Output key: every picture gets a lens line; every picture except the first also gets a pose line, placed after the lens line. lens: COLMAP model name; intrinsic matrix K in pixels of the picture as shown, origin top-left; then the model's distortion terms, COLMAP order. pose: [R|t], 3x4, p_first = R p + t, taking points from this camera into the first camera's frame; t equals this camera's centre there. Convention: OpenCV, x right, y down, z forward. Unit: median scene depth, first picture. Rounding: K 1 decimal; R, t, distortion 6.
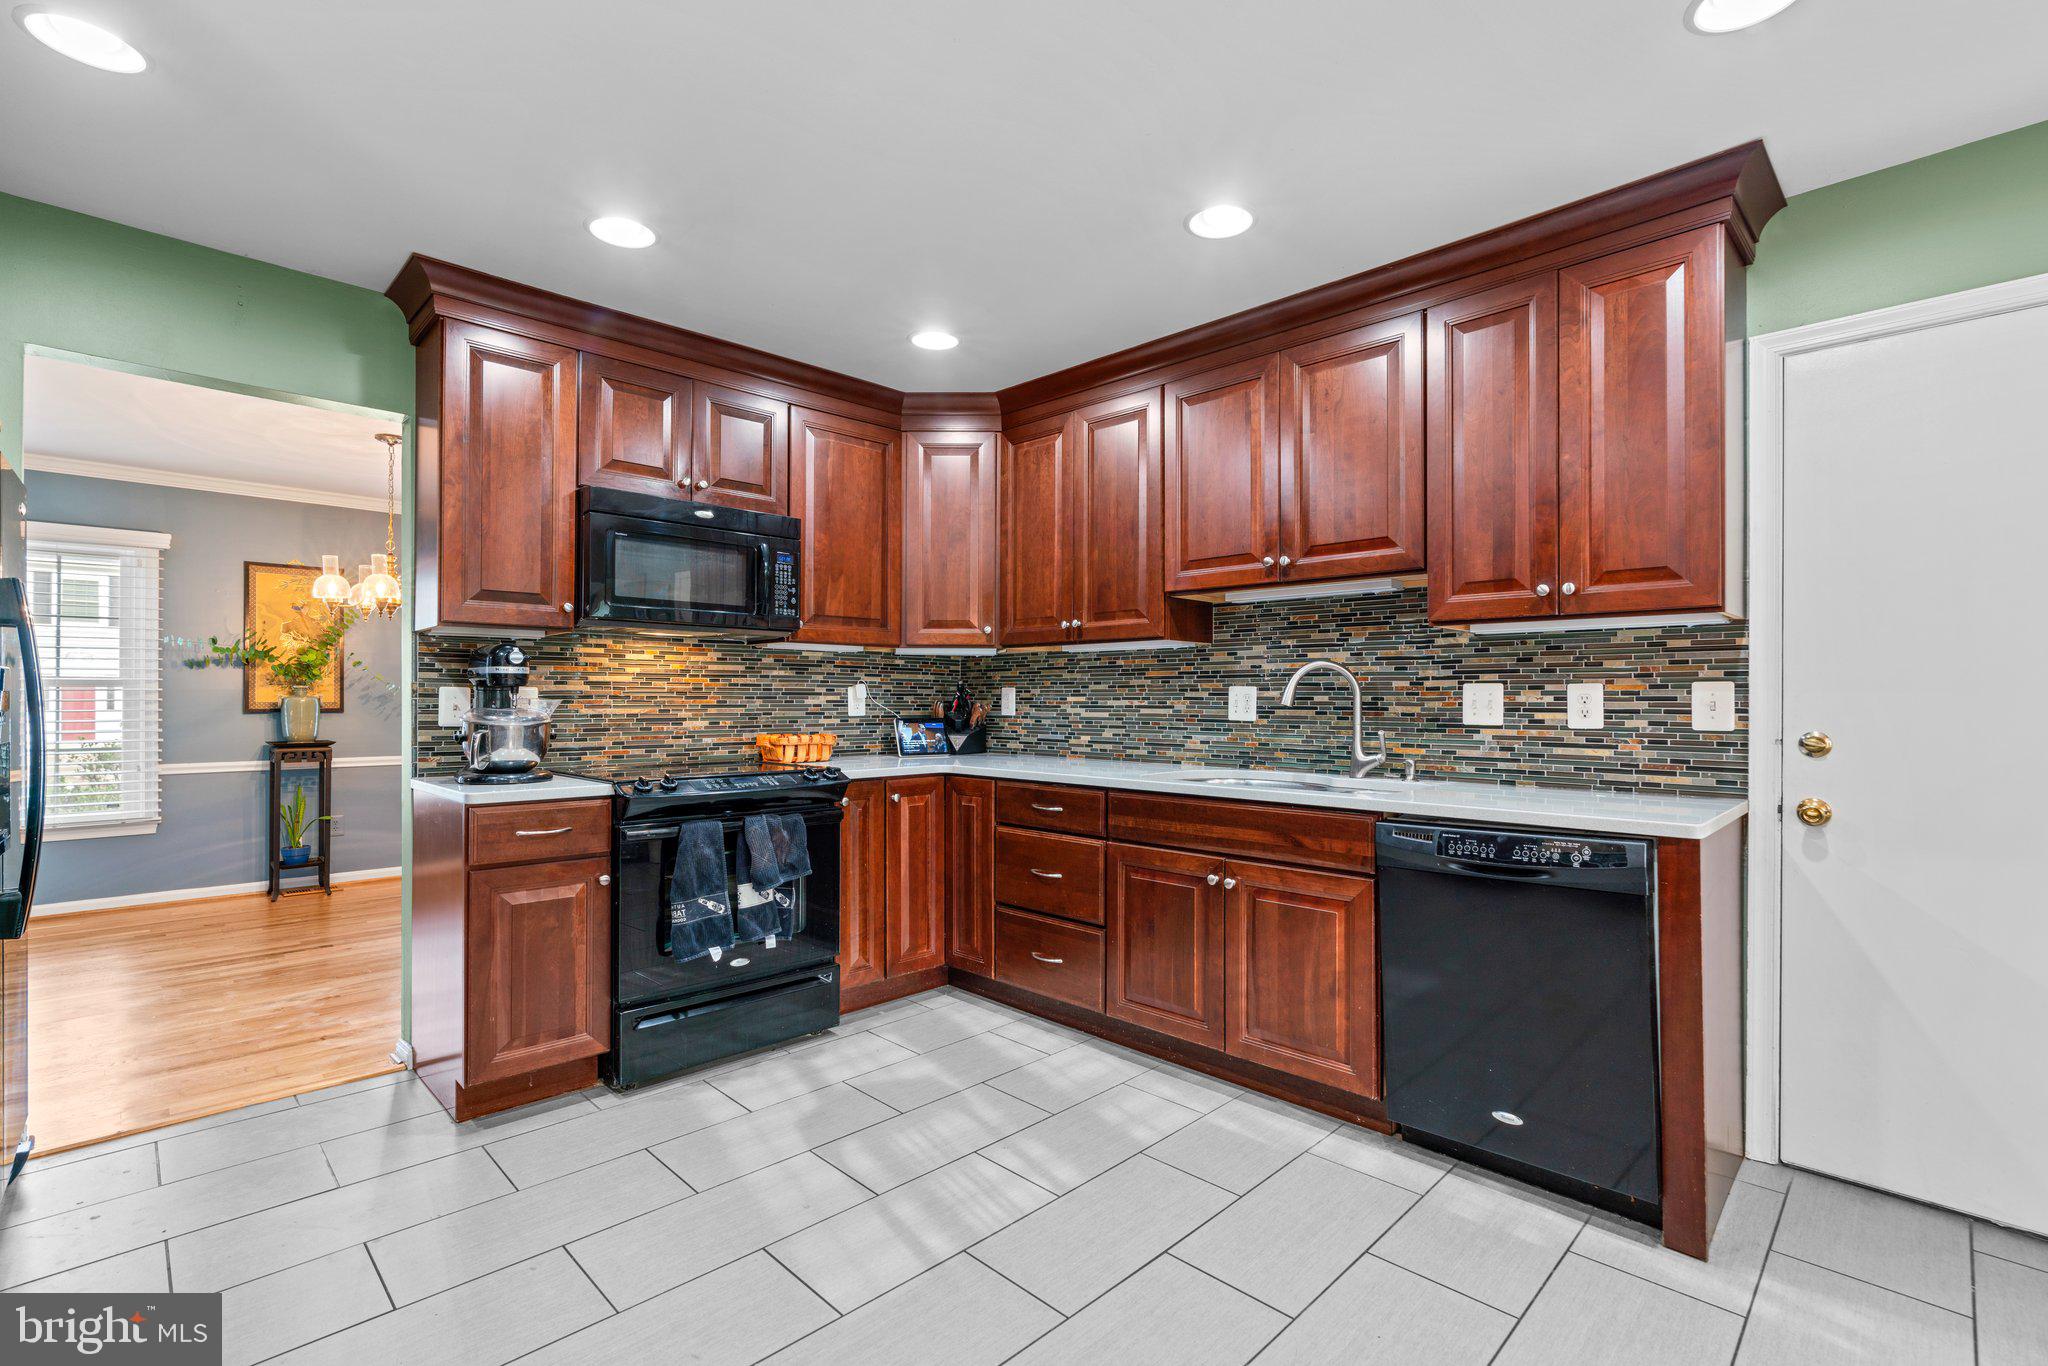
lens RADIAL K [[922.1, 0, 1031.6], [0, 922.1, 684.3], [0, 0, 1]] dist [-0.009430, 0.004698]
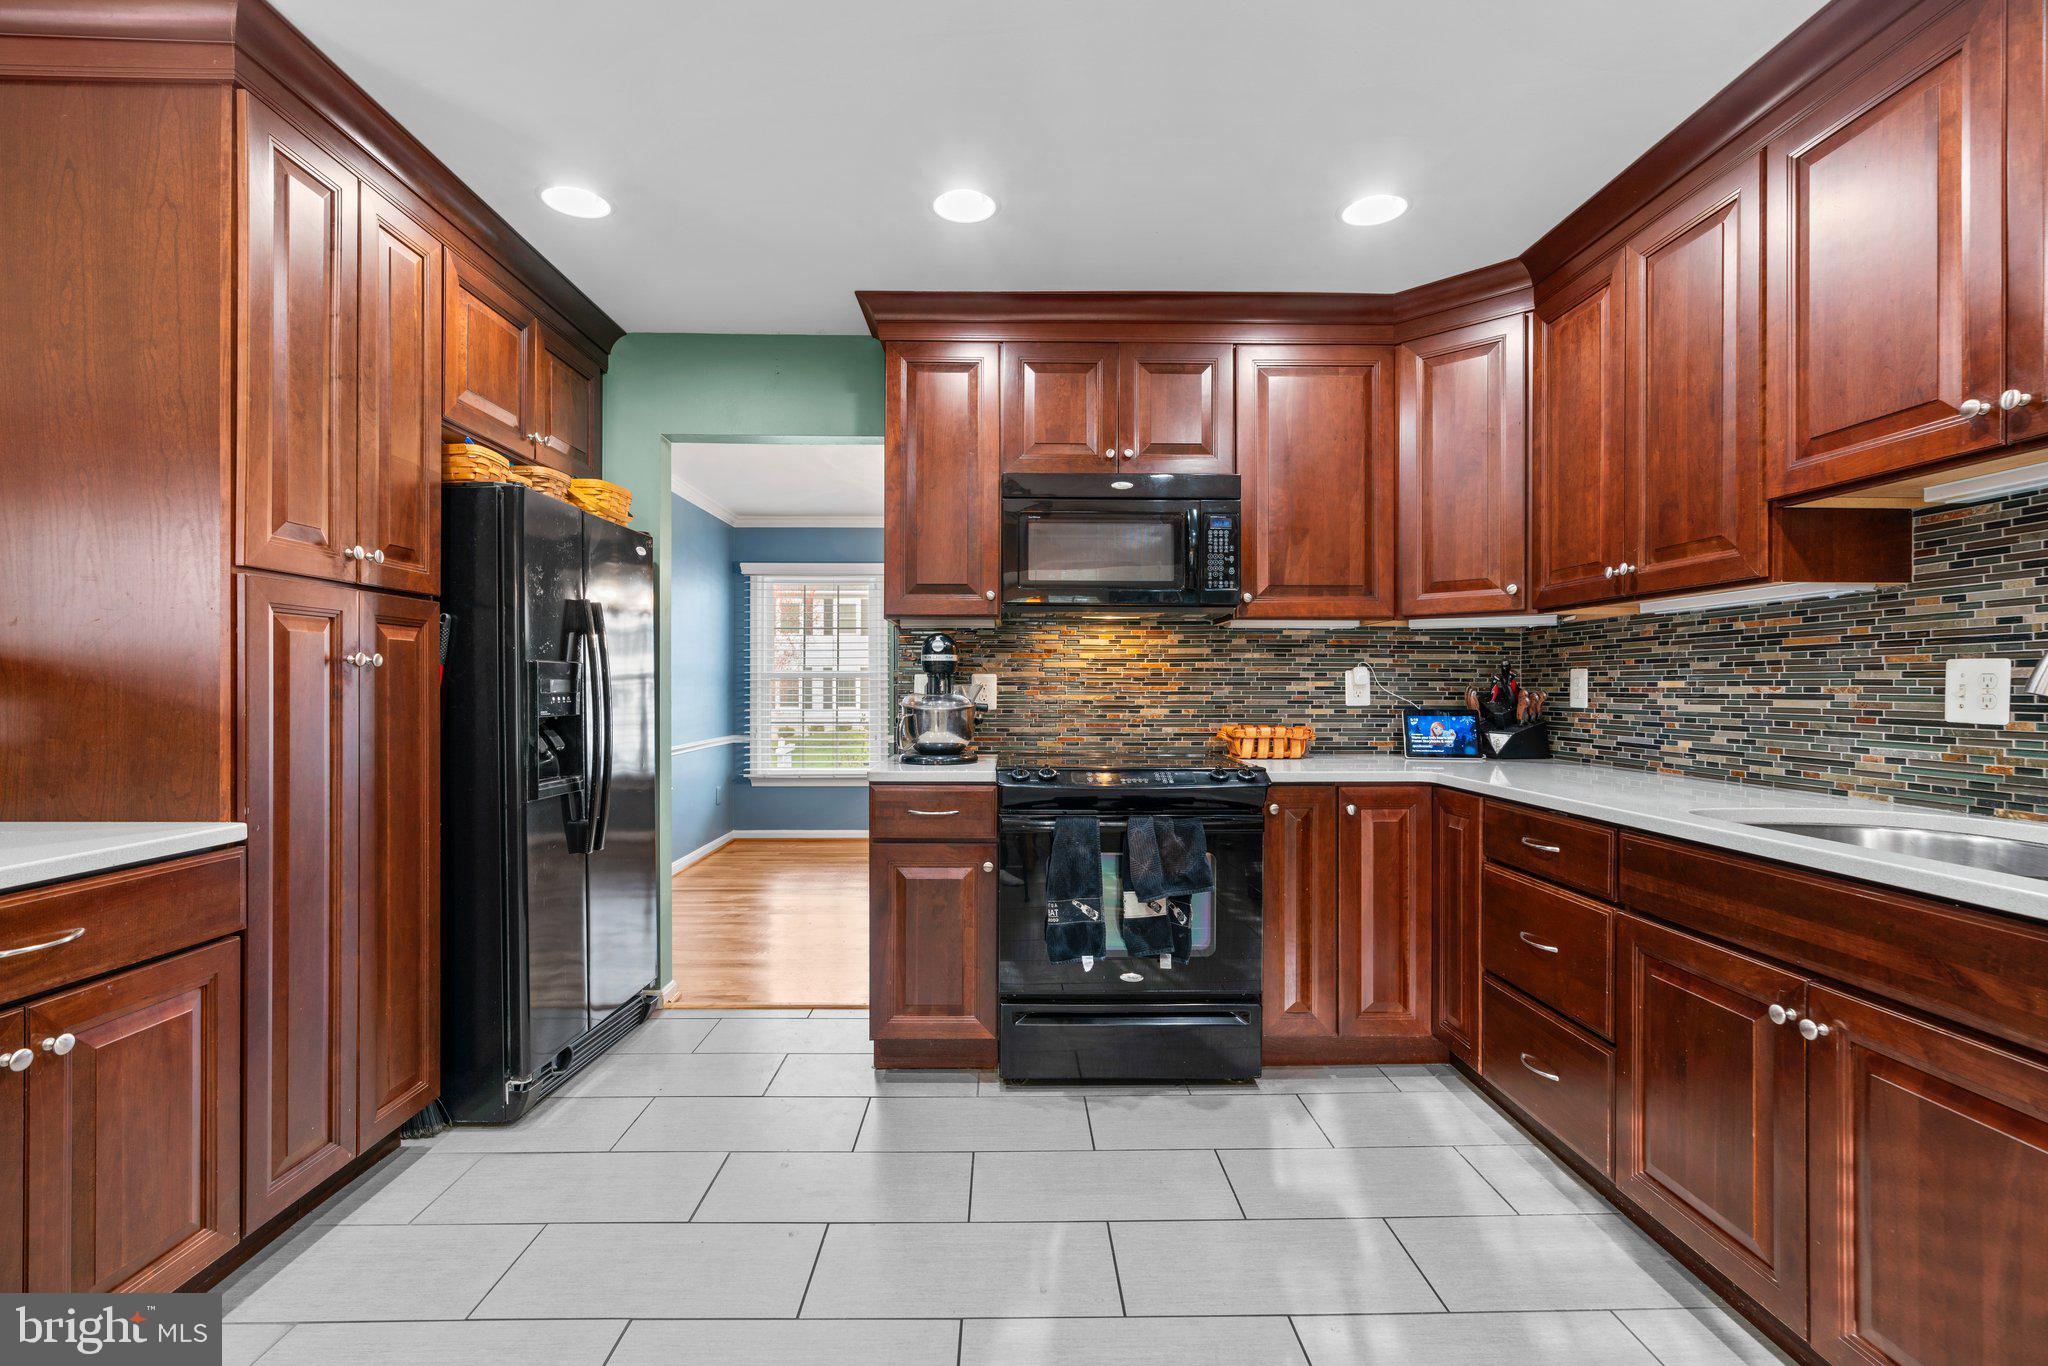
lens RADIAL K [[922.1, 0, 1022.5], [0, 922.1, 681.5], [0, 0, 1]] dist [-0.009430, 0.004698]
pose [[0.723742, -0.005108, -0.690052, 0.195930], [0.011107, 0.999929, 0.004248, 0.007009], [0.689981, -0.010739, 0.723748, 0.239937]]
